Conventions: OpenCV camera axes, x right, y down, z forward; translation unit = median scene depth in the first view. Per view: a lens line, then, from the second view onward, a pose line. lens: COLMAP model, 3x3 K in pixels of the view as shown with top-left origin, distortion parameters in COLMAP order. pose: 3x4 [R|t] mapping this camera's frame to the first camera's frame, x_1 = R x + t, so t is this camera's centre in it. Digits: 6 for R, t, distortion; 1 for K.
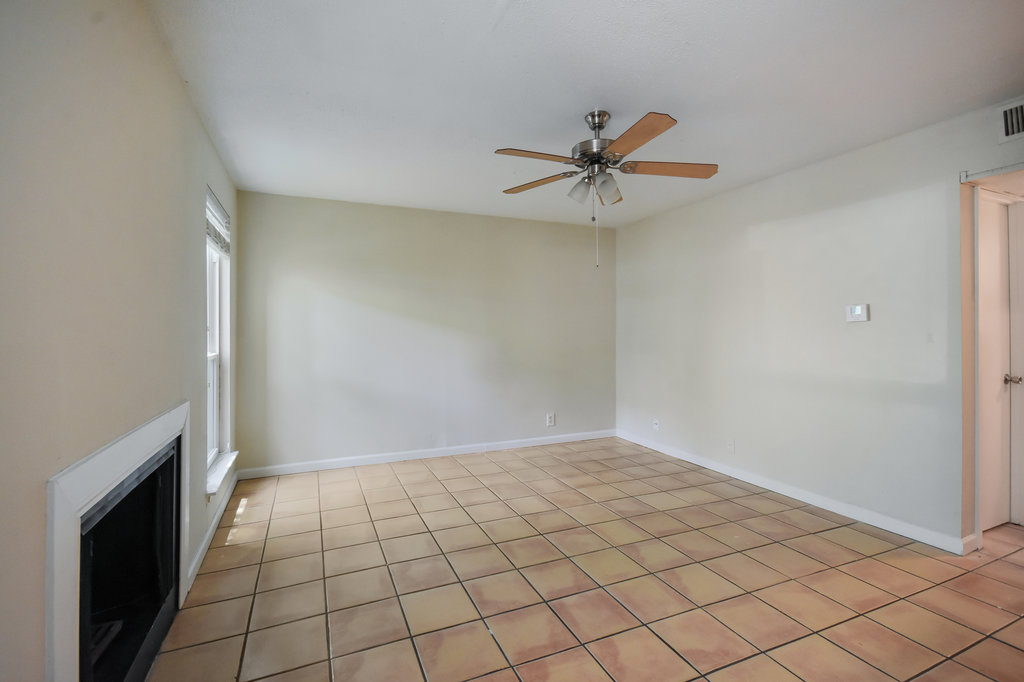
lens RADIAL K [[458.0, 0, 508.9], [0, 458.0, 327.9], [0, 0, 1]] dist [0.022068, -0.018963]
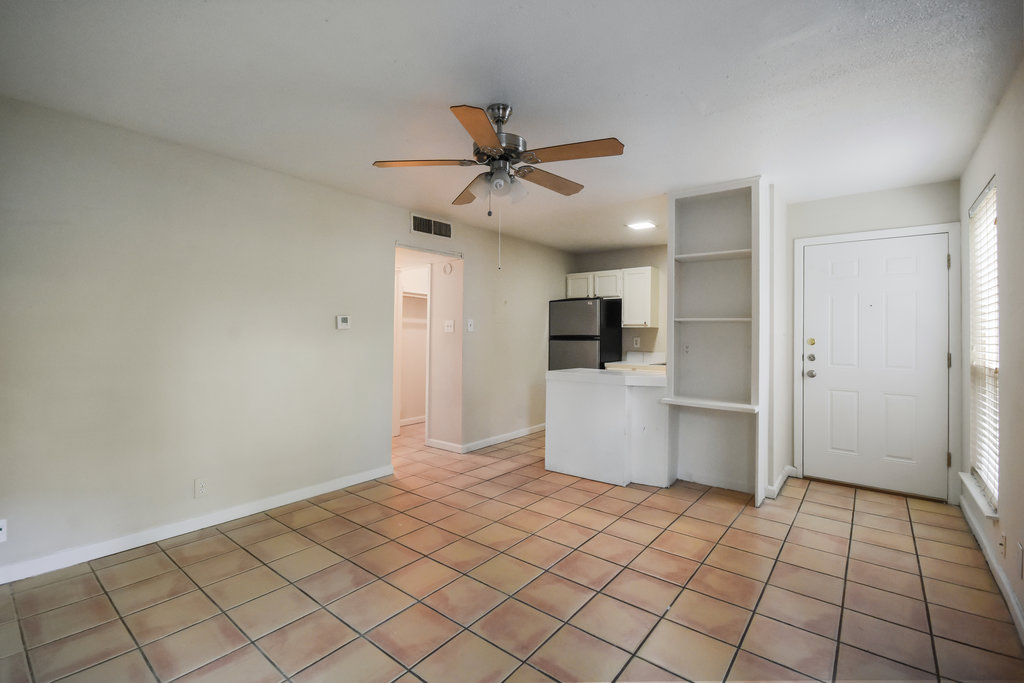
lens RADIAL K [[448.4, 0, 499.6], [0, 448.4, 335.4], [0, 0, 1]] dist [0.000571, -0.000491]
pose [[-0.456698, 0.001081, 0.889621, -0.450346], [-0.008886, 0.999944, -0.005777, 0.005958], [-0.889577, -0.010543, -0.456663, 1.026458]]
